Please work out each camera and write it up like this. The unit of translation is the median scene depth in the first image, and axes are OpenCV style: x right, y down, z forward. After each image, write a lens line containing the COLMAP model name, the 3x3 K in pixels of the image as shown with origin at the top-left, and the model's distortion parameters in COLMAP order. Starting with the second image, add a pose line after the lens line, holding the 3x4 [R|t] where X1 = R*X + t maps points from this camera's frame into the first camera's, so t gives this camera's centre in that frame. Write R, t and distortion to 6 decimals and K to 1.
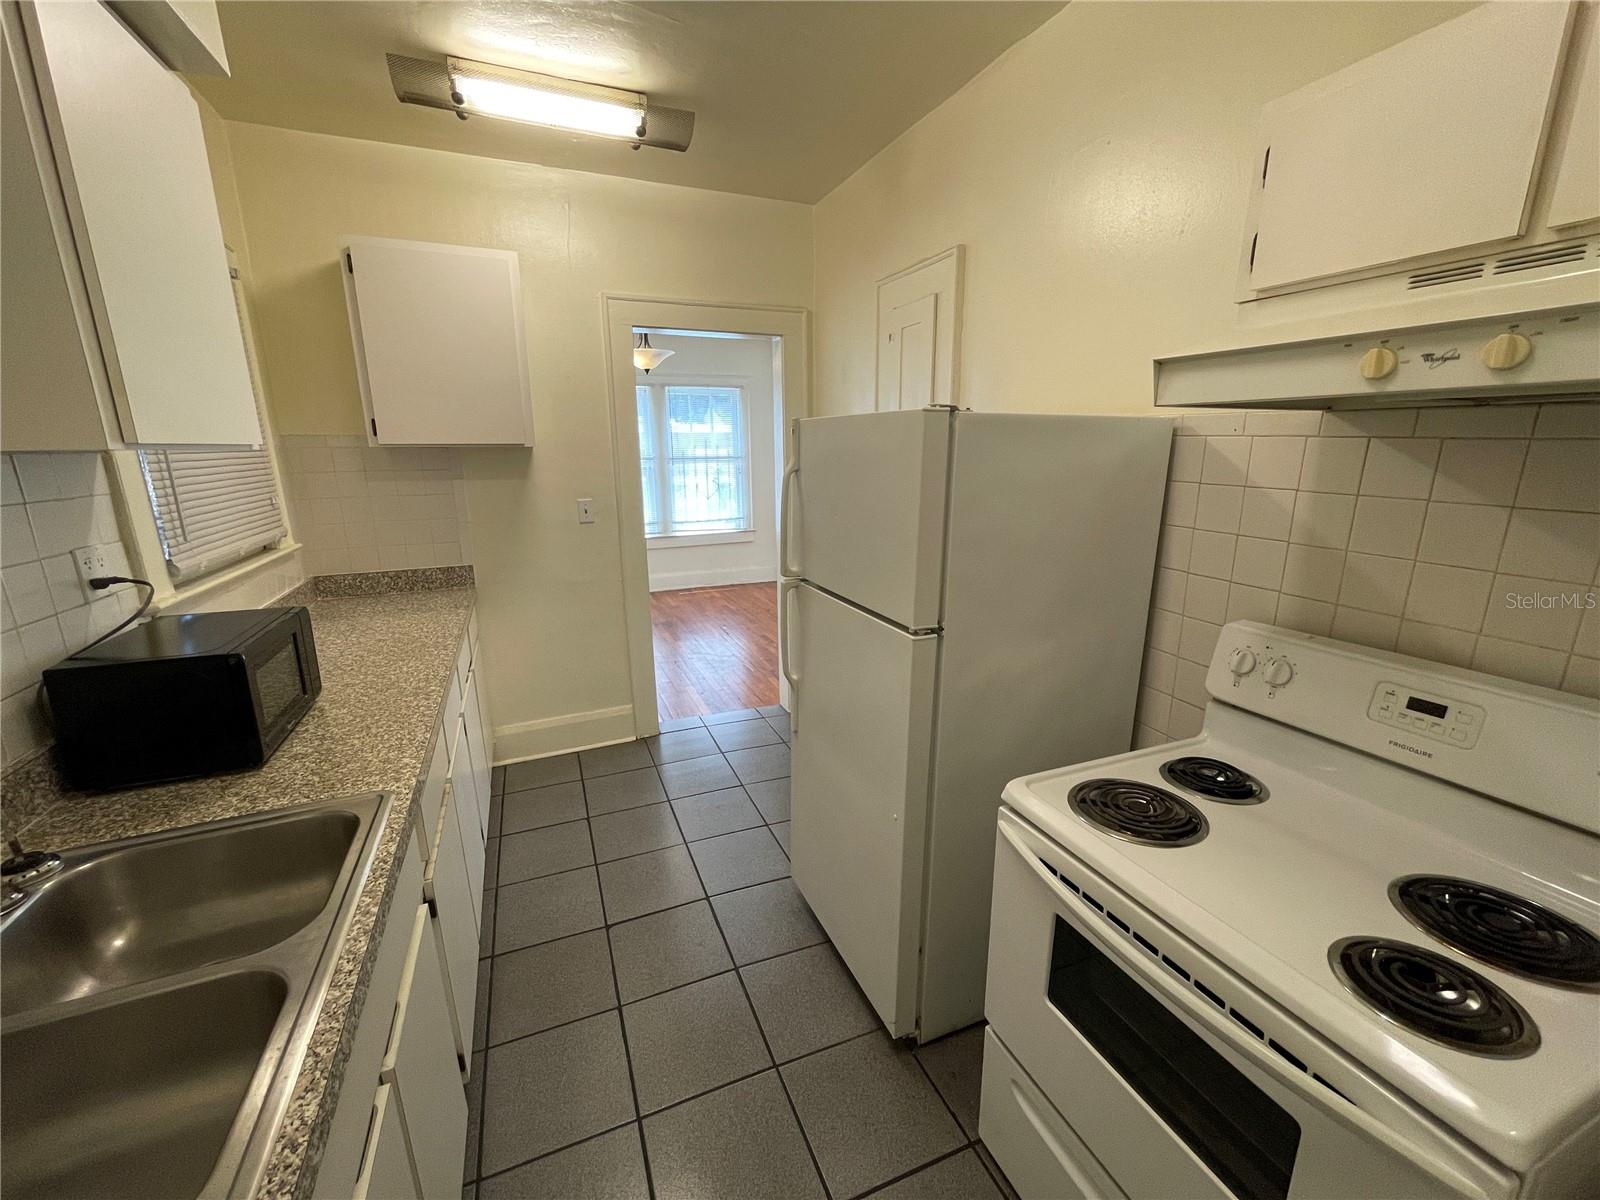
lens RADIAL K [[648.8, 0, 800.0], [0, 648.8, 600.0], [0, 0, 1]] dist [-0.000865, -0.000171]
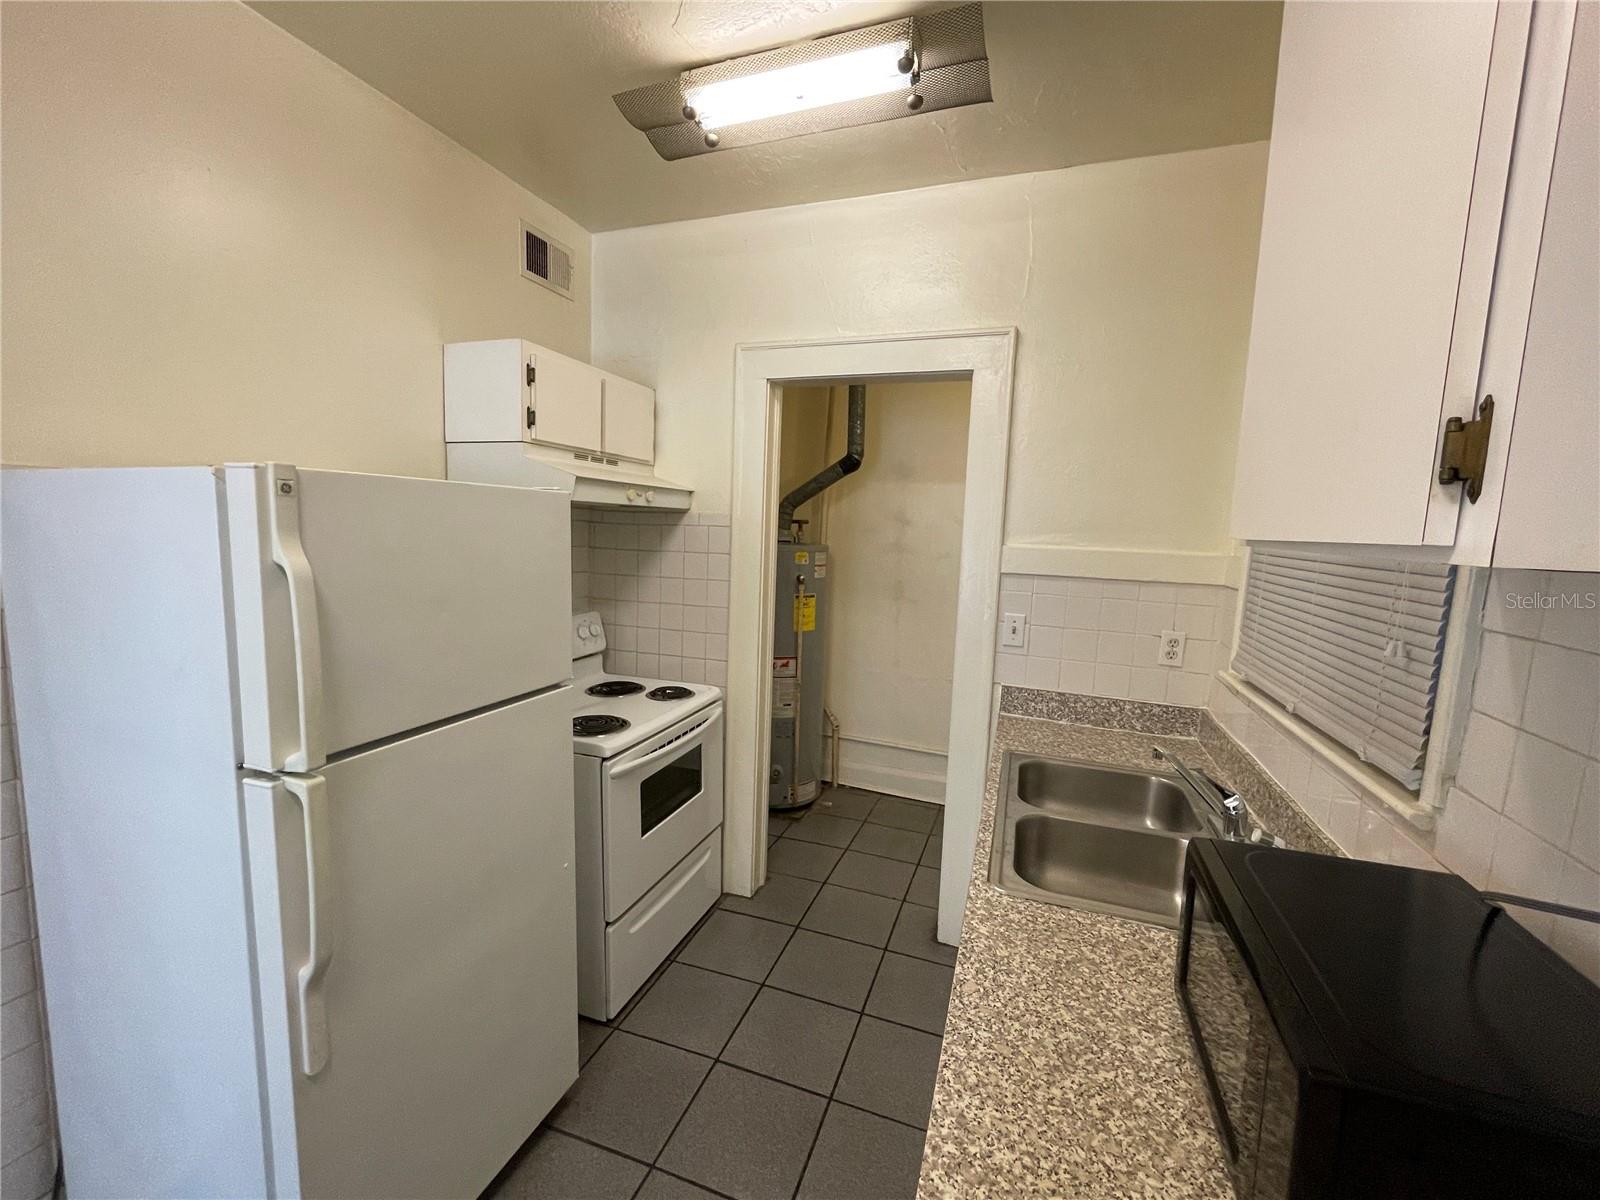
lens RADIAL K [[672.0, 0, 784.6], [0, 672.0, 603.6], [0, 0, 1]] dist [0.000077, -0.000055]
pose [[-0.730359, -0.097797, 0.676026, -0.629112], [0.130724, 0.951392, 0.278863, -0.256537], [-0.670437, 0.292043, -0.682074, 1.068186]]
